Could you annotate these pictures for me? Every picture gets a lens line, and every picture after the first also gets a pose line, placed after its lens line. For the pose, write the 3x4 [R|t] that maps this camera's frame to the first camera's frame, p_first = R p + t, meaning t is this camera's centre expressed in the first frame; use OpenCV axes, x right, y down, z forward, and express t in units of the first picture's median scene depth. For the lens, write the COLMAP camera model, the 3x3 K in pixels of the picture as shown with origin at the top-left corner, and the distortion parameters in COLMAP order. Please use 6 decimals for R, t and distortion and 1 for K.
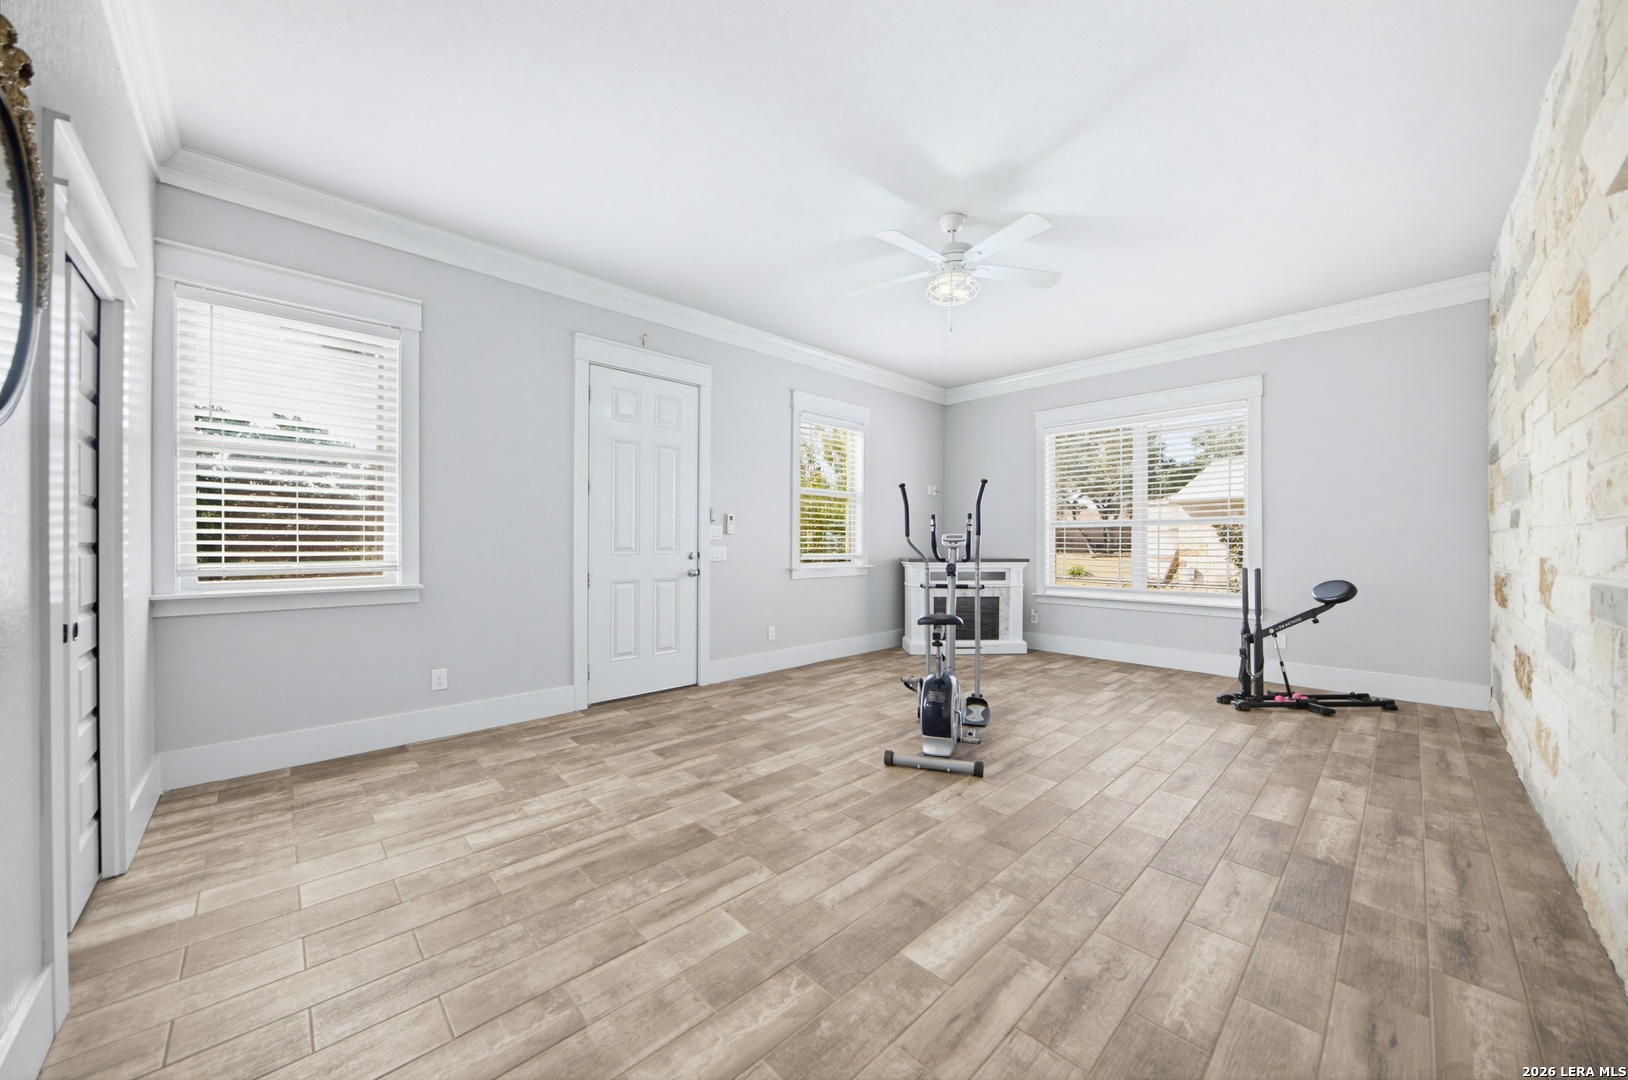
lens RADIAL K [[572.4, 0, 799.9], [0, 572.4, 545.7], [0, 0, 1]] dist [-0.002010, -0.000187]
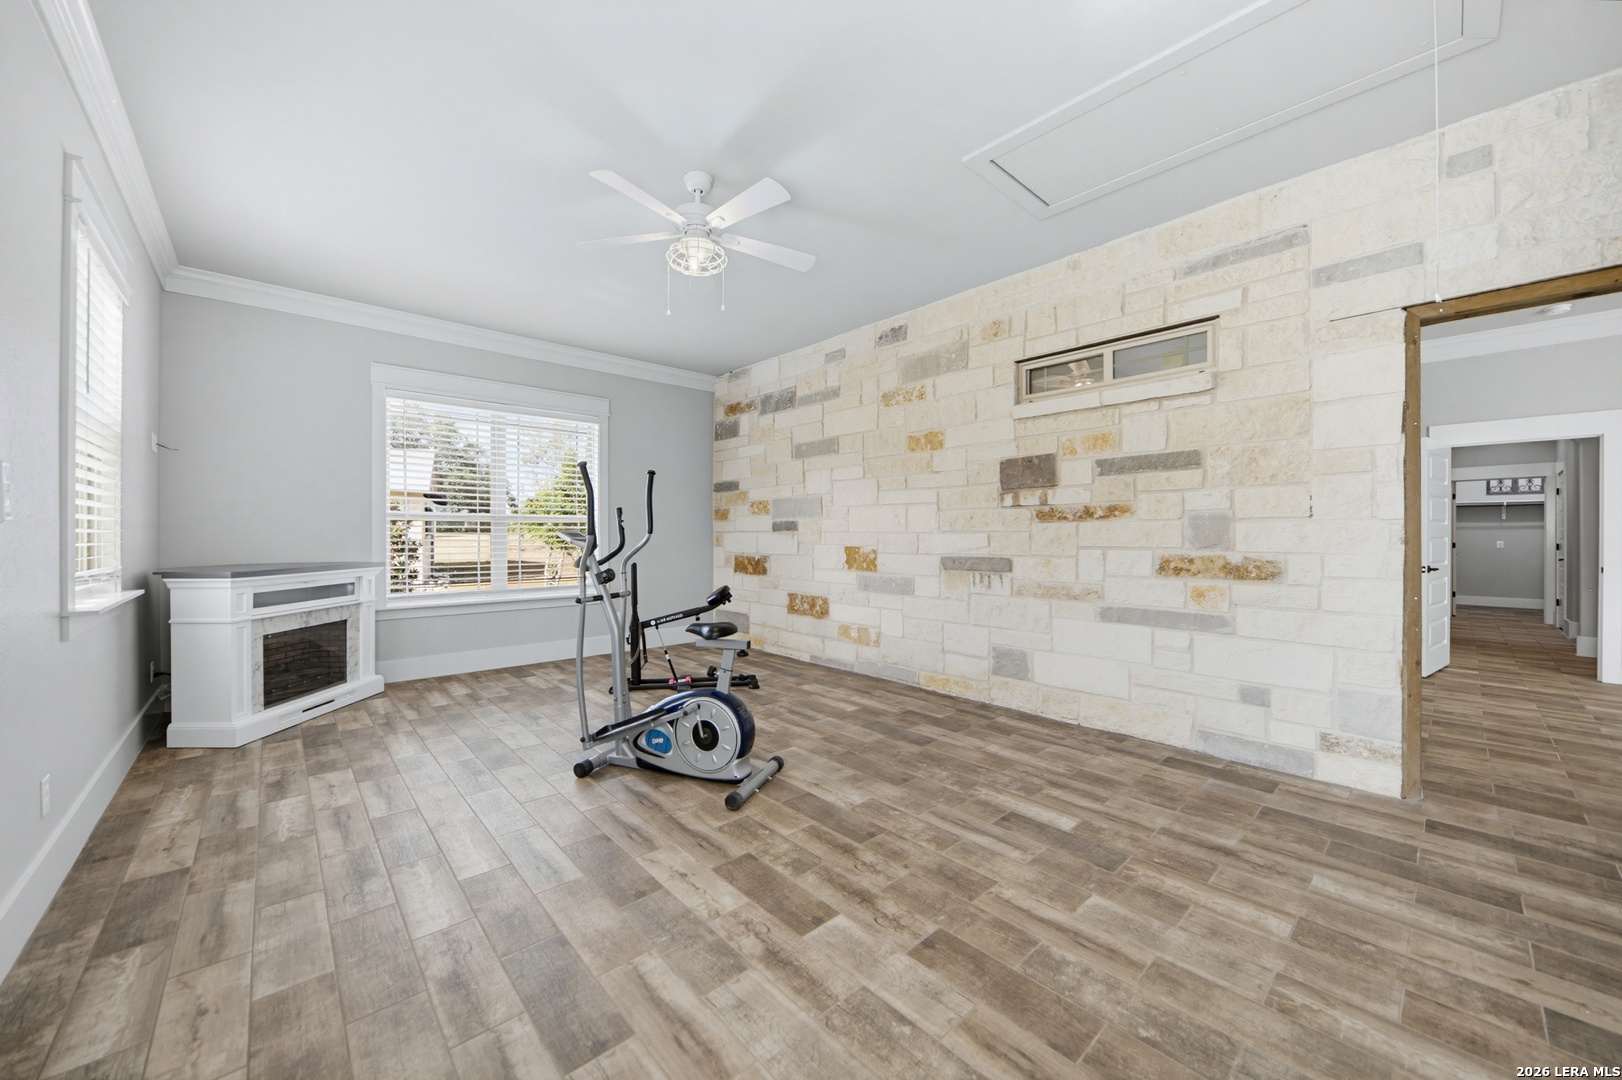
lens RADIAL K [[595.5, 0, 809.1], [0, 595.5, 537.3], [0, 0, 1]] dist [-0.002134, -0.000065]
pose [[0.008683, 0.000111, 0.999962, -0.898498], [-0.000343, 1.000000, -0.000108, -0.022778], [-0.999962, -0.000342, 0.008683, 1.099642]]
